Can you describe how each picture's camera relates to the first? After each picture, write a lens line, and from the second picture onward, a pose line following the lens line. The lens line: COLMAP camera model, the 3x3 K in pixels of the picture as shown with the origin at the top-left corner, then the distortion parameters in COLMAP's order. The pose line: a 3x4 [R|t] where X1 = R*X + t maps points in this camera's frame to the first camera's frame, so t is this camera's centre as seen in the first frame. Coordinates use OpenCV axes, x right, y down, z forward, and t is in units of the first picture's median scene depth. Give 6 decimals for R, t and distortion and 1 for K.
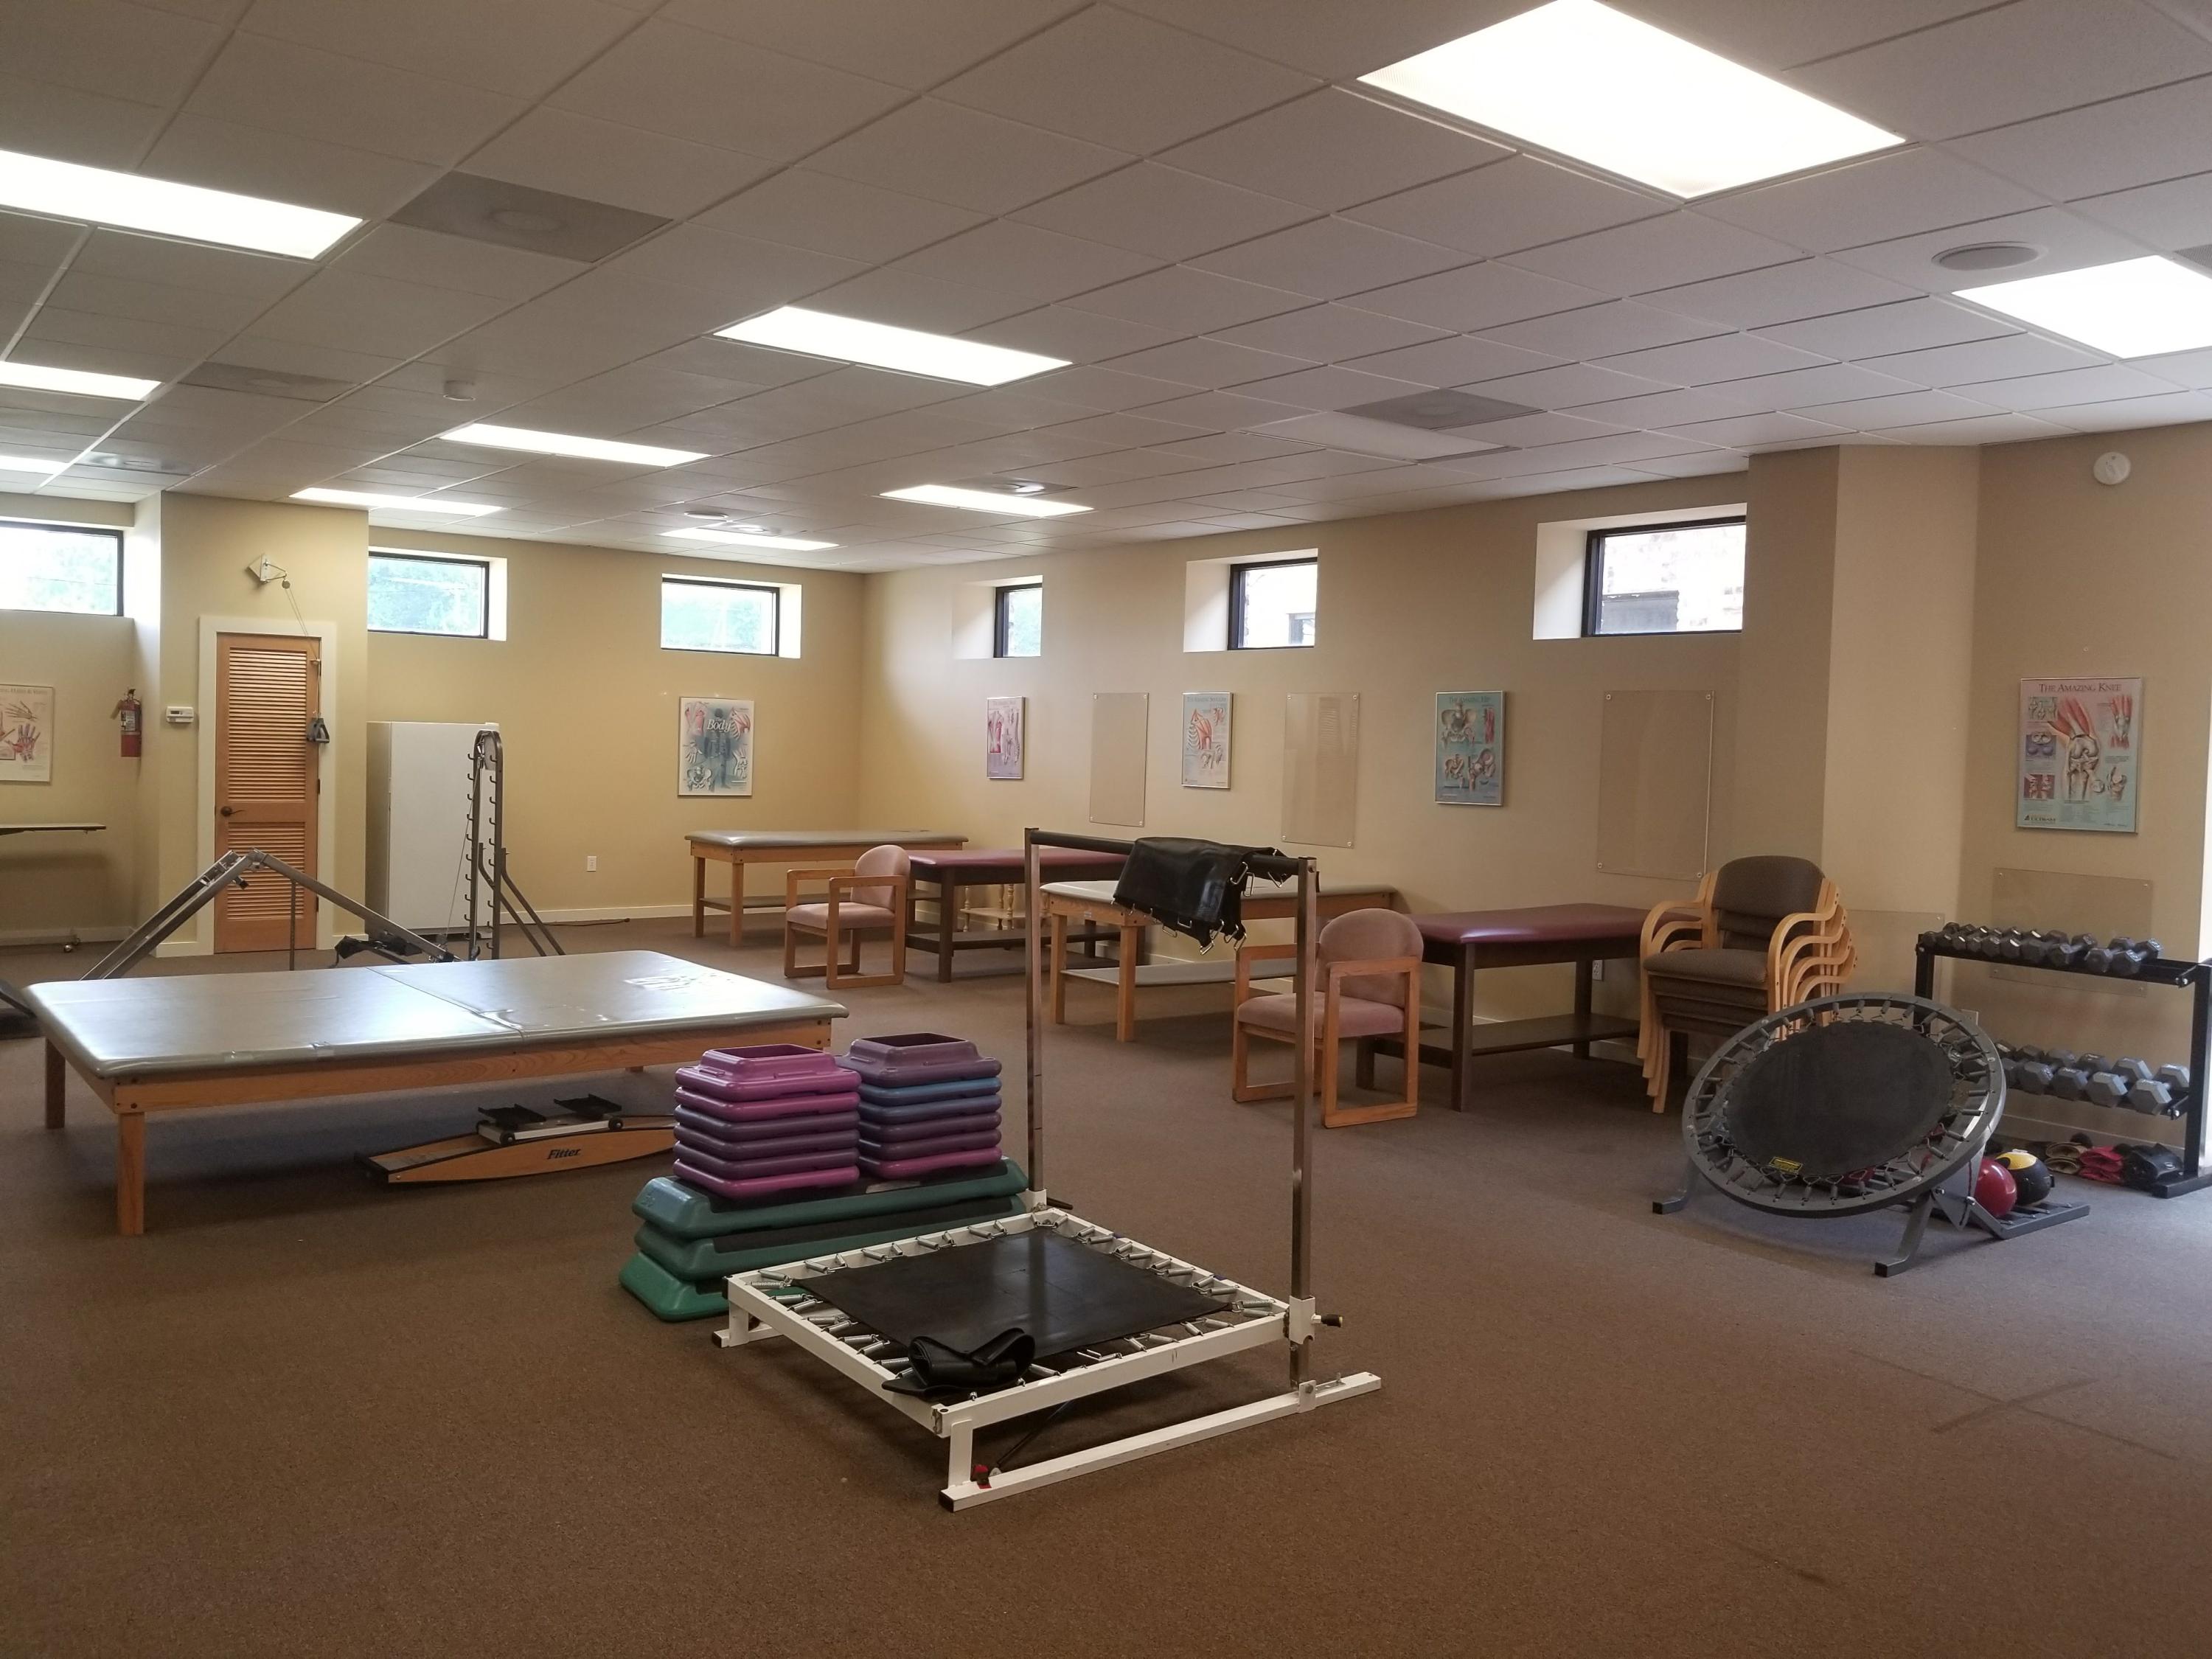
lens RADIAL K [[1748.1, 0, 1115.1], [0, 1748.1, 816.9], [0, 0, 1]] dist [0.079986, -0.165219]
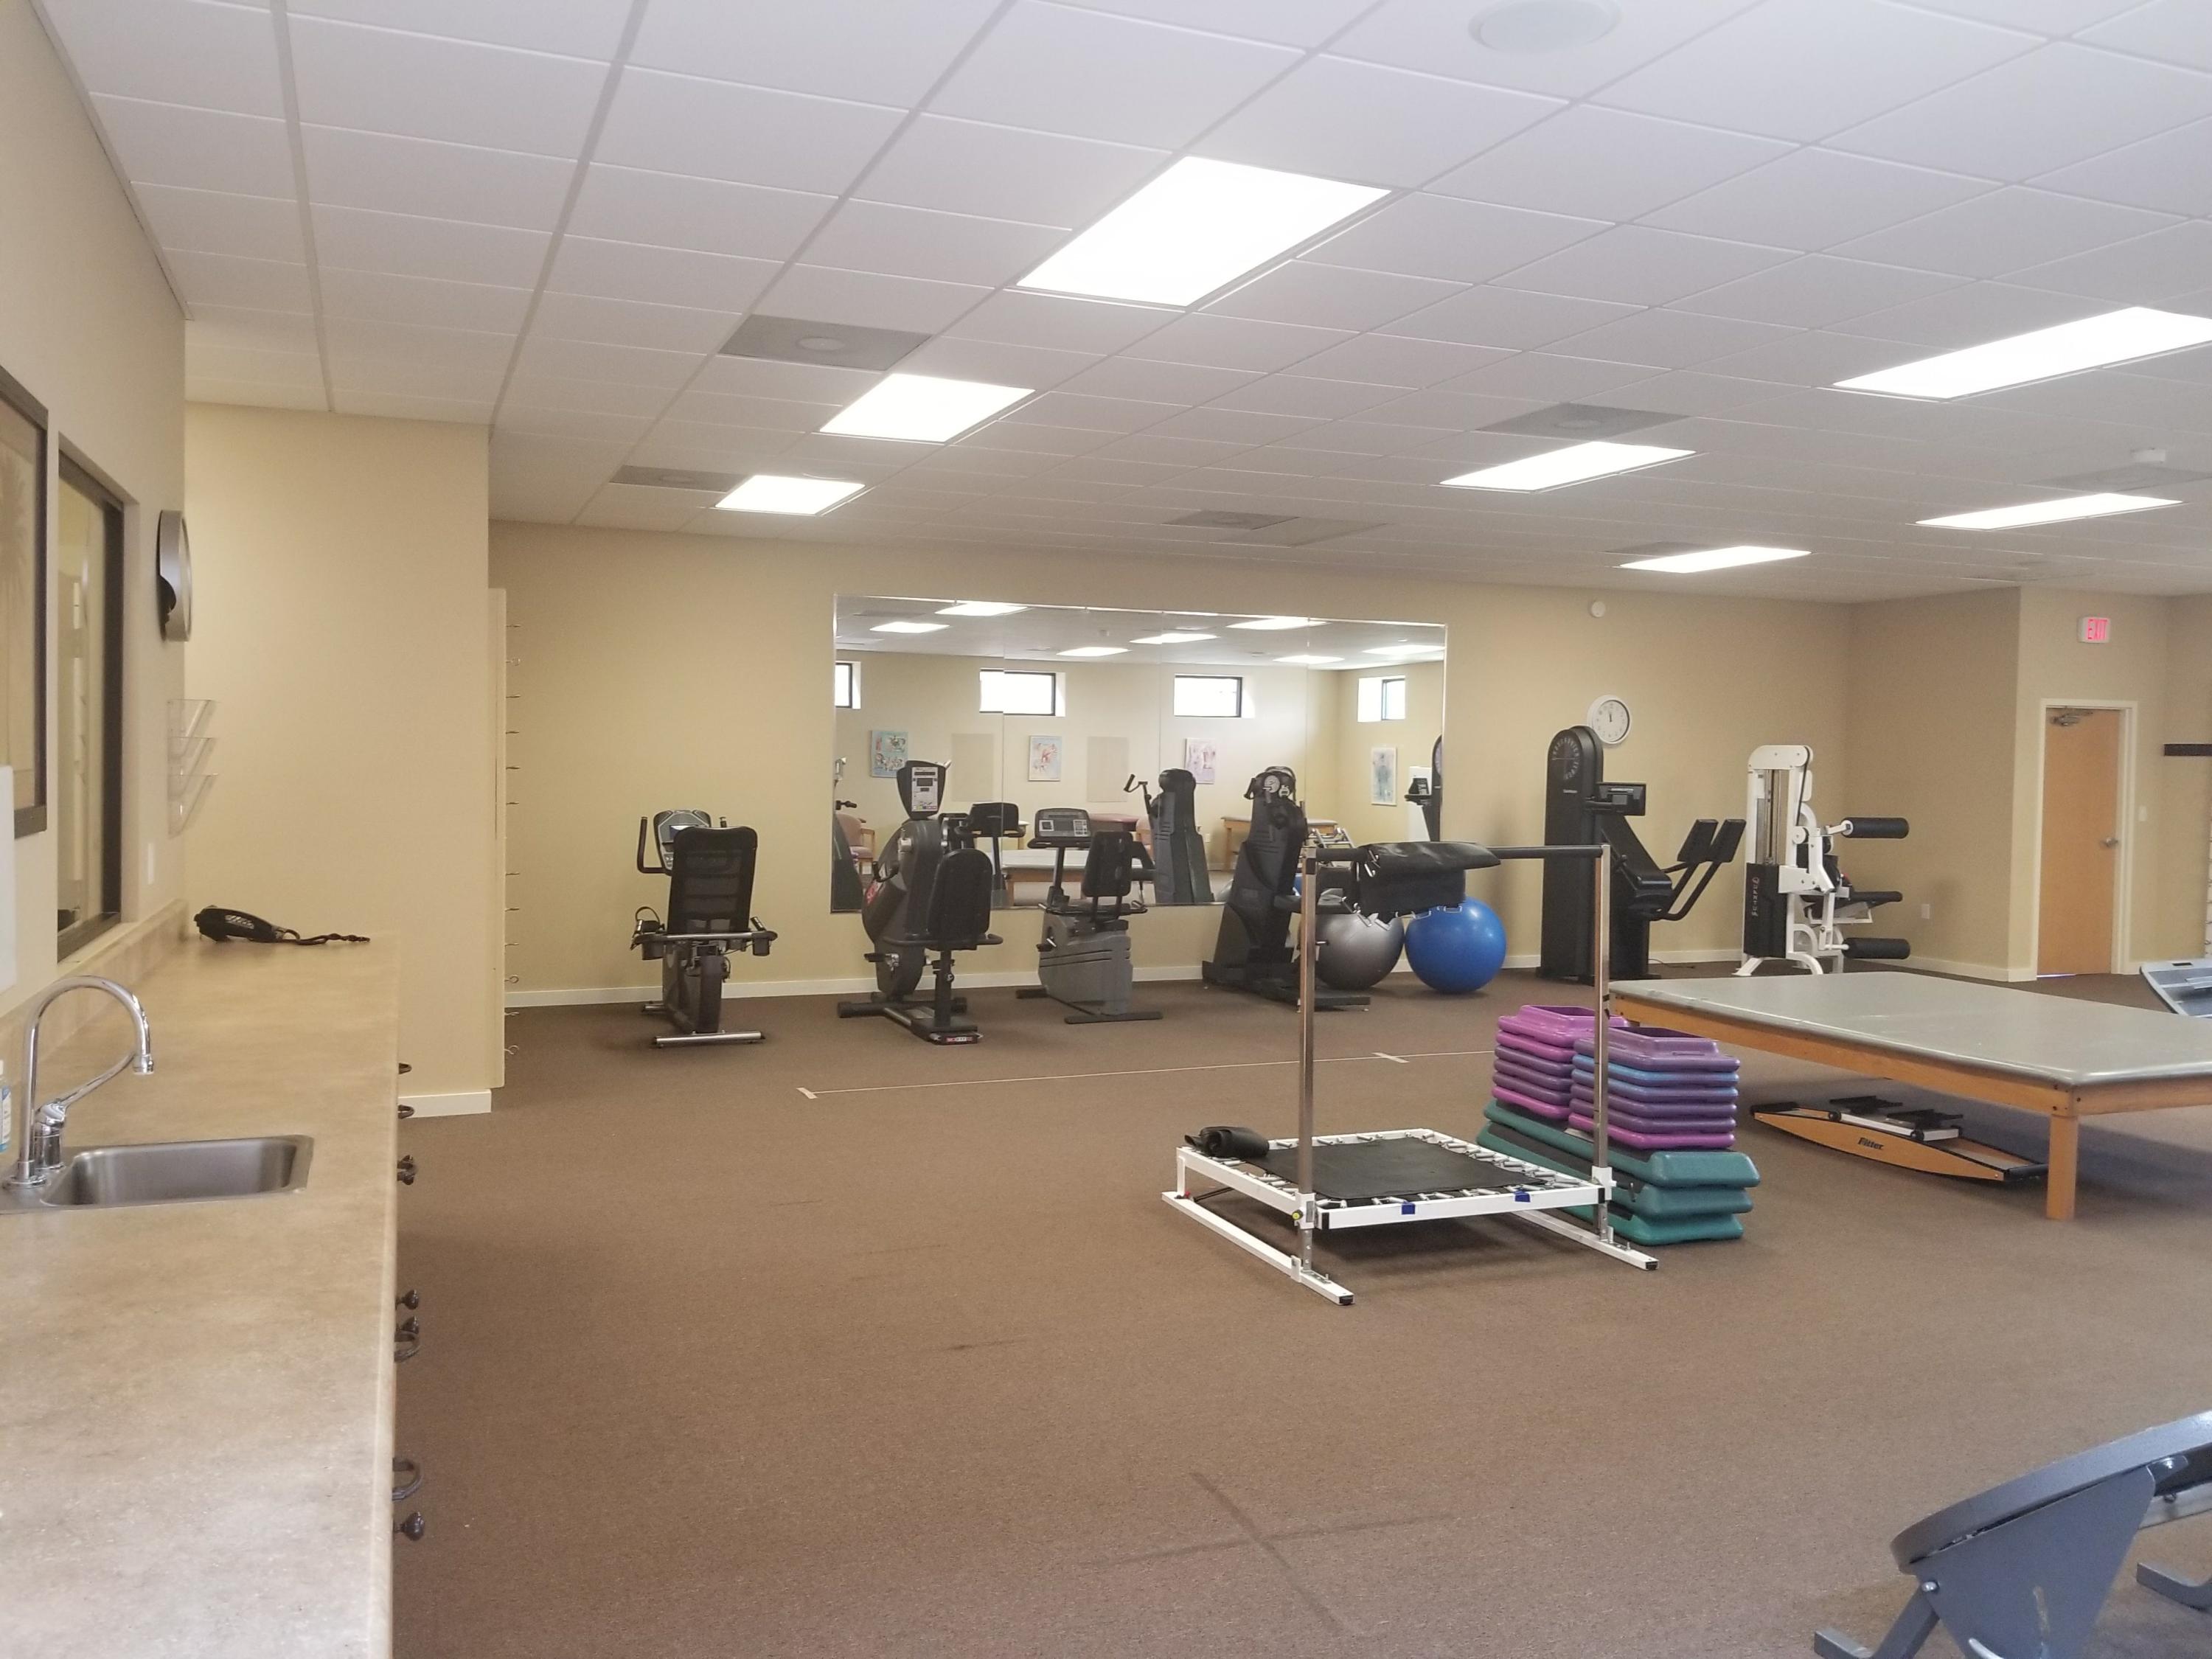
lens RADIAL K [[1748.1, 0, 1115.1], [0, 1748.1, 816.9], [0, 0, 1]] dist [0.079986, -0.165219]
pose [[-0.256212, 0.002086, -0.966618, 1.362100], [-0.069687, 0.997356, 0.020623, -0.021686], [0.964105, 0.072645, -0.255389, 1.146103]]
